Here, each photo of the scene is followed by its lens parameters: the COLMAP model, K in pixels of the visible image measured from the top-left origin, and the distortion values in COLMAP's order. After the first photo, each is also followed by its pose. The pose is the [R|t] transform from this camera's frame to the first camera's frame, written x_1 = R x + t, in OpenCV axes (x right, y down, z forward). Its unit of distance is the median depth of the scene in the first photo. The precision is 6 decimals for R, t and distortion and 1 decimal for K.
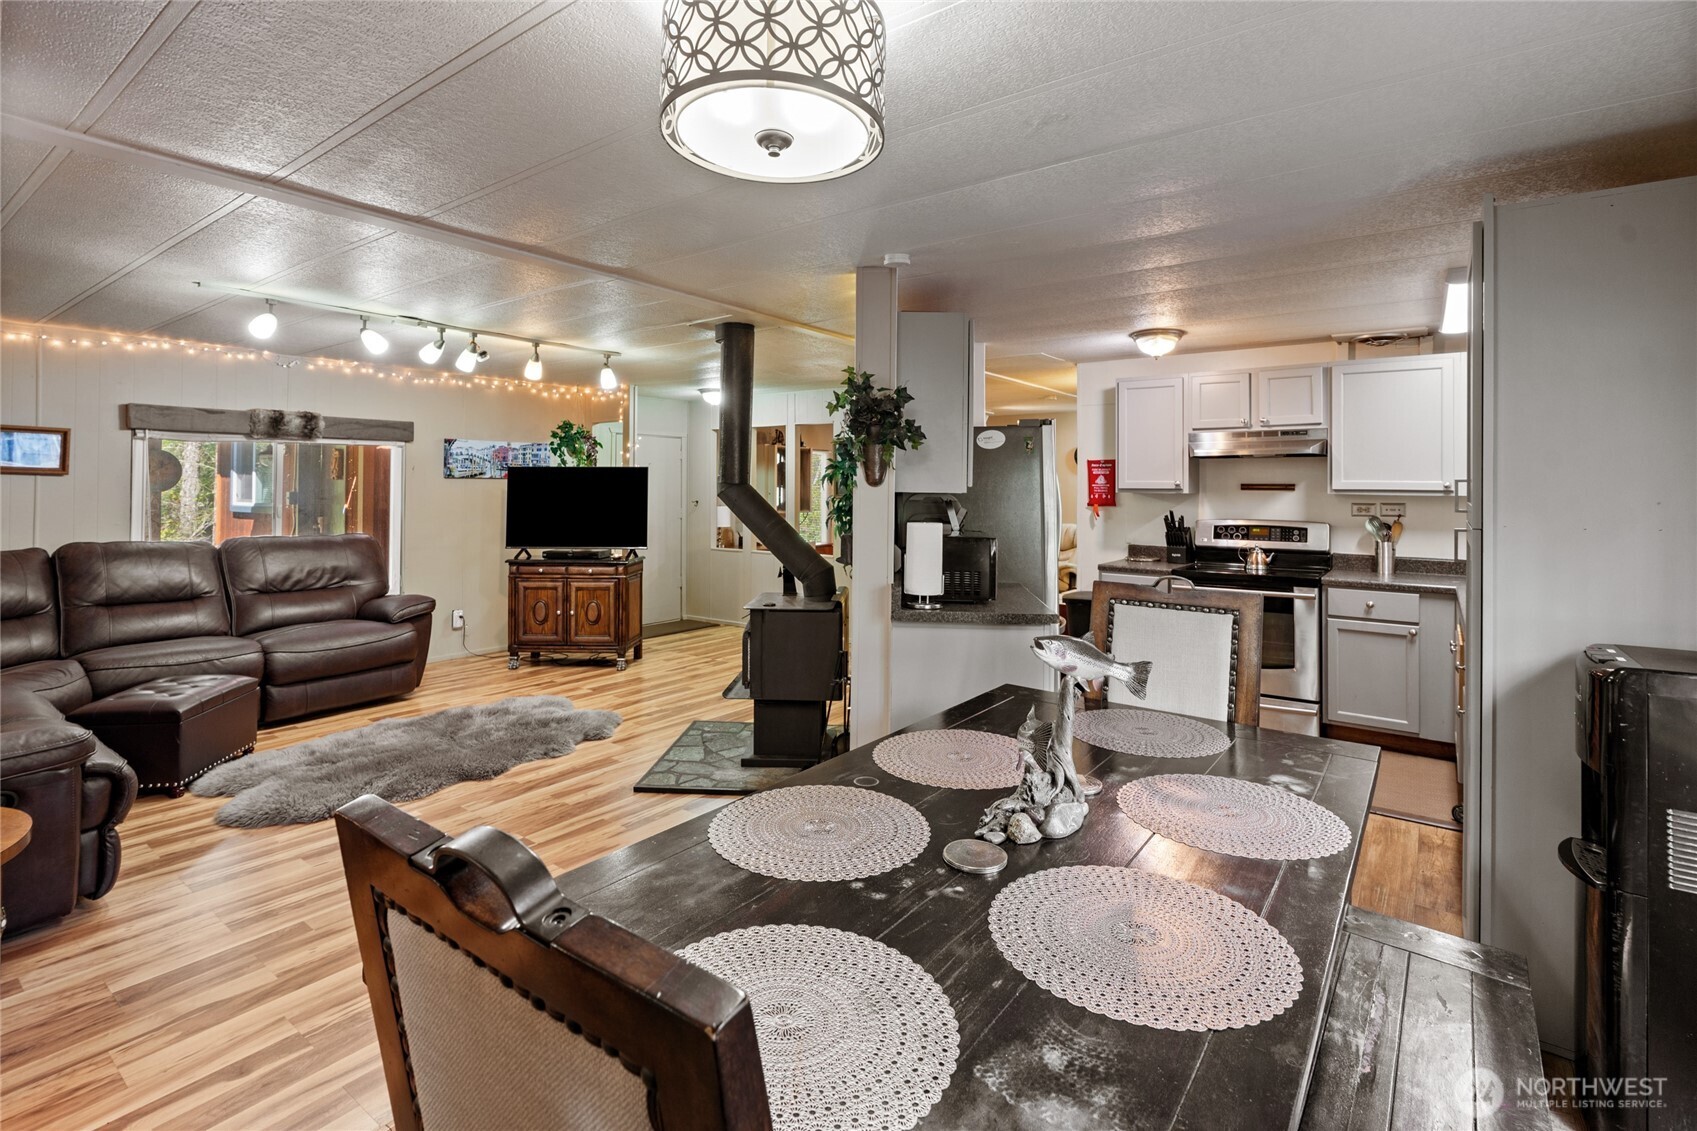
lens RADIAL K [[791.9, 0, 851.8], [0, 791.9, 482.7], [0, 0, 1]] dist [-0.000718, 0.000098]
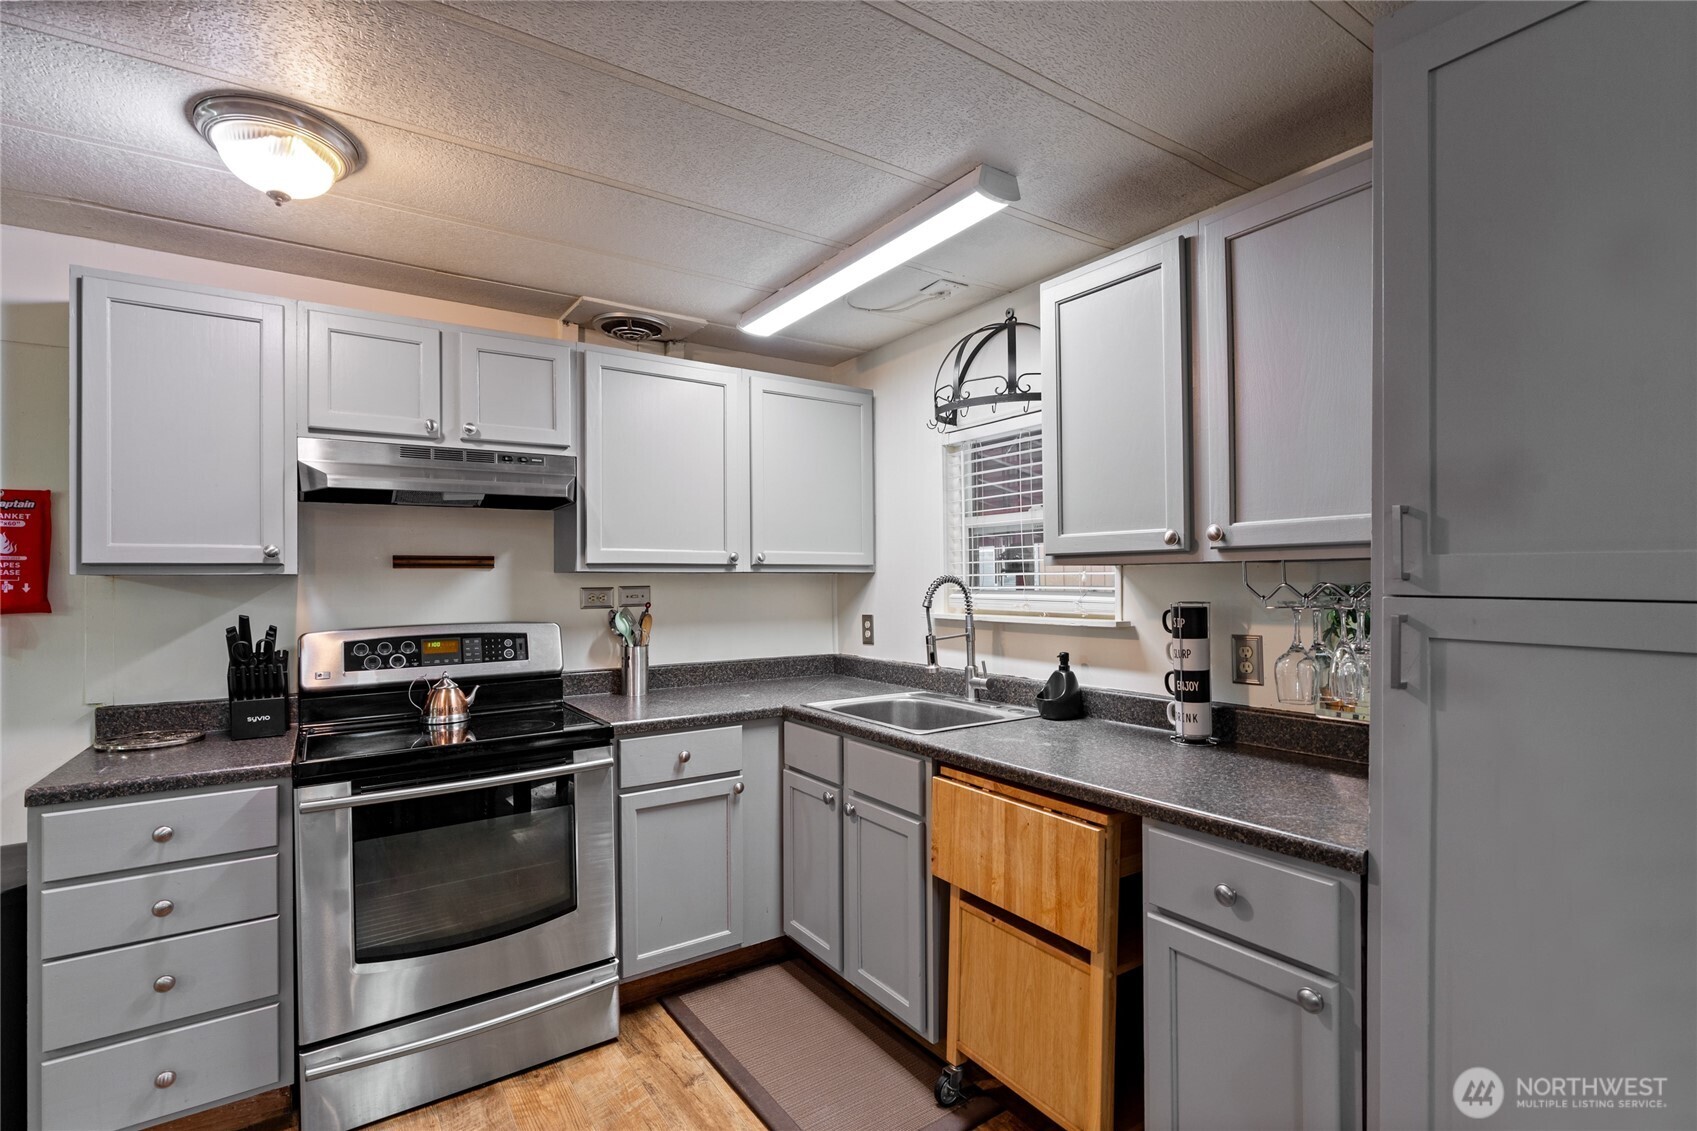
lens RADIAL K [[780.2, 0, 848.5], [0, 780.2, 565.5], [0, 0, 1]] dist [-0.000298, 0.000337]
pose [[0.325182, 0.005026, 0.945638, 0.123535], [0.004243, 0.999968, -0.006774, 0.013568], [-0.945642, 0.006215, 0.325150, 0.597859]]
